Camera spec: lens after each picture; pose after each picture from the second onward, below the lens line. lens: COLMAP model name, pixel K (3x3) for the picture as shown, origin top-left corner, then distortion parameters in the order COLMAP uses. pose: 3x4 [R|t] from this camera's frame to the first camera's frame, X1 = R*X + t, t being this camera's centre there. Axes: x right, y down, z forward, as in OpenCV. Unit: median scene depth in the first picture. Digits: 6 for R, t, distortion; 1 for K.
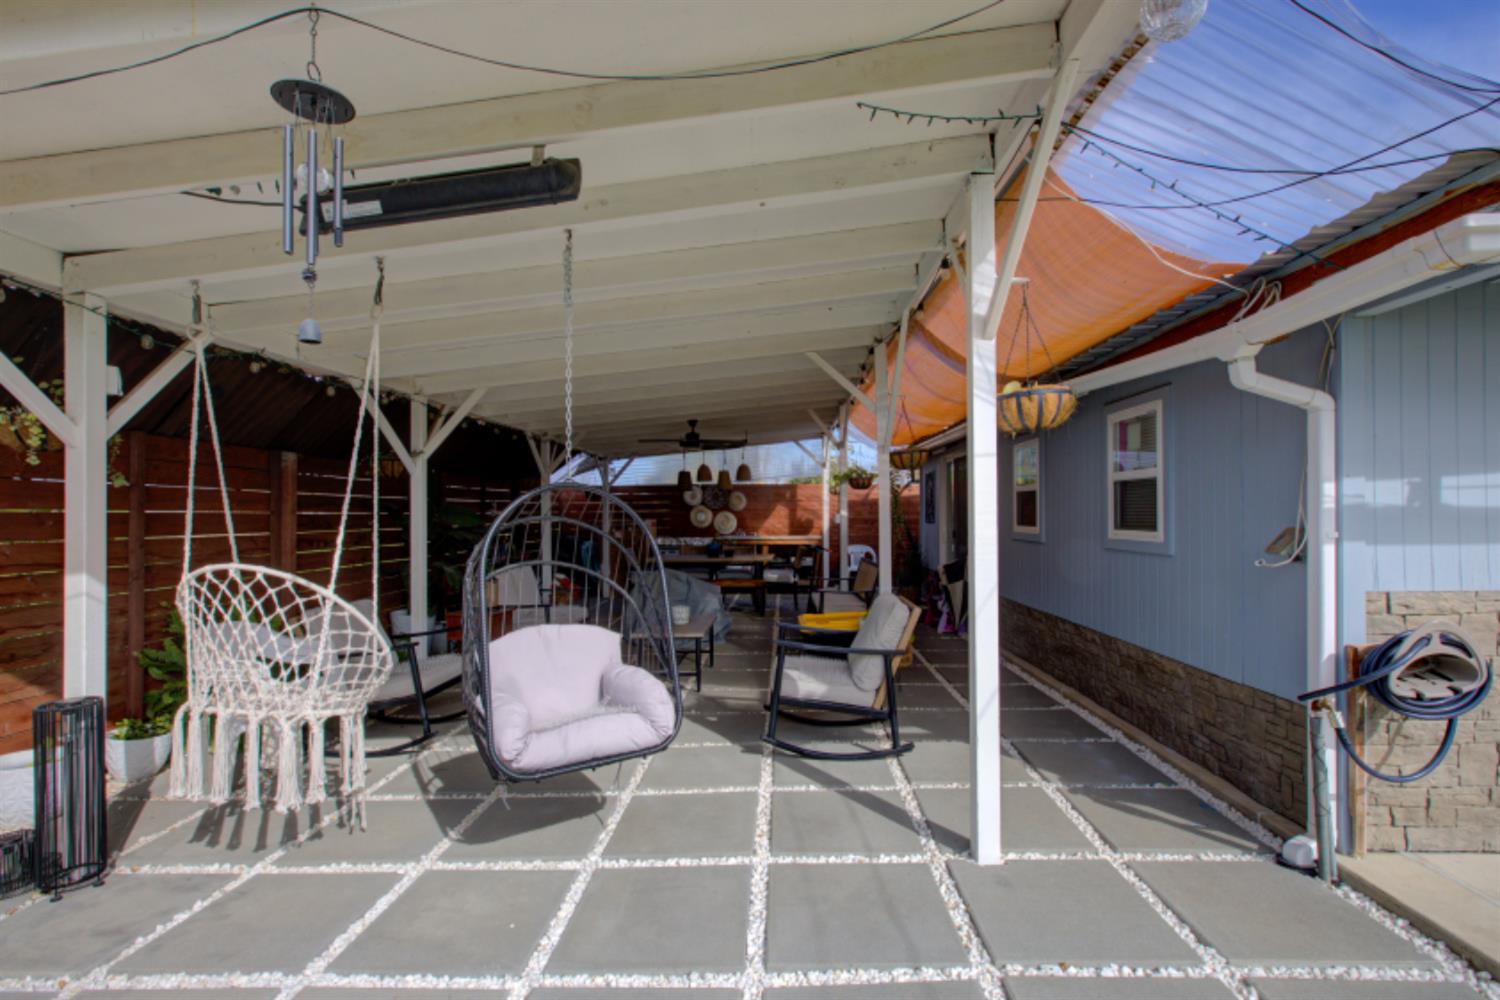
lens RADIAL K [[687.0, 0, 751.9], [0, 687.0, 493.1], [0, 0, 1]] dist [-0.001602, 0.000466]
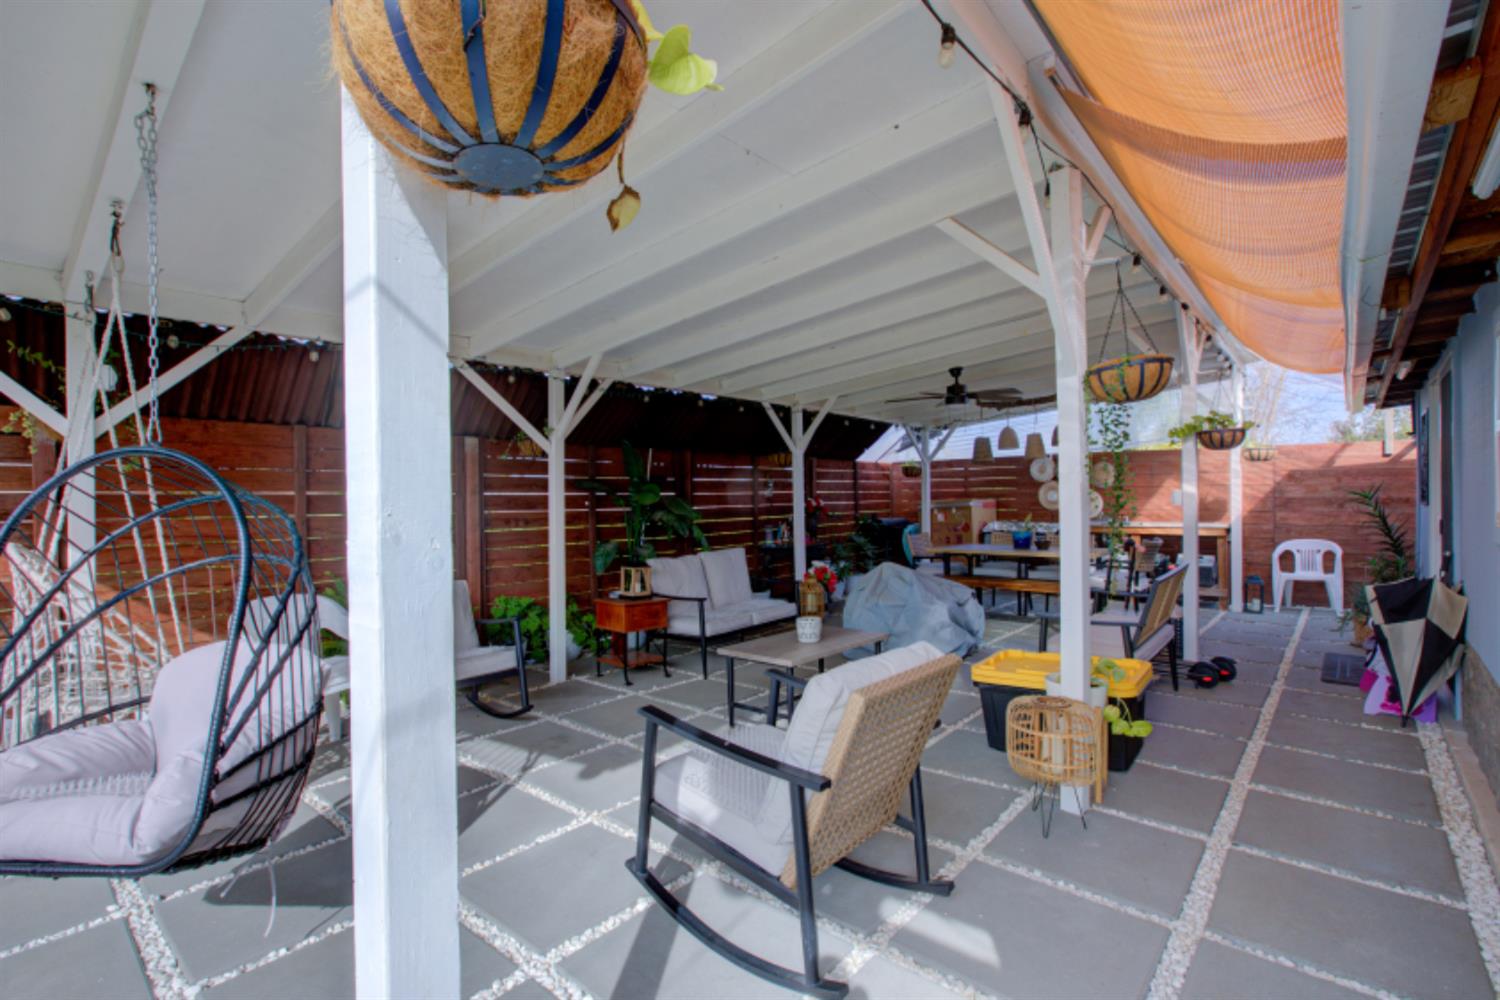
lens RADIAL K [[680.9, 0, 750.0], [0, 680.9, 500.0], [0, 0, 1]] dist [0.002608, 0.001117]
pose [[0.781531, -0.000414, -0.623866, 0.204241], [0.024921, 0.999222, 0.030555, 0.010387], [0.623368, -0.039427, 0.780934, 0.268457]]
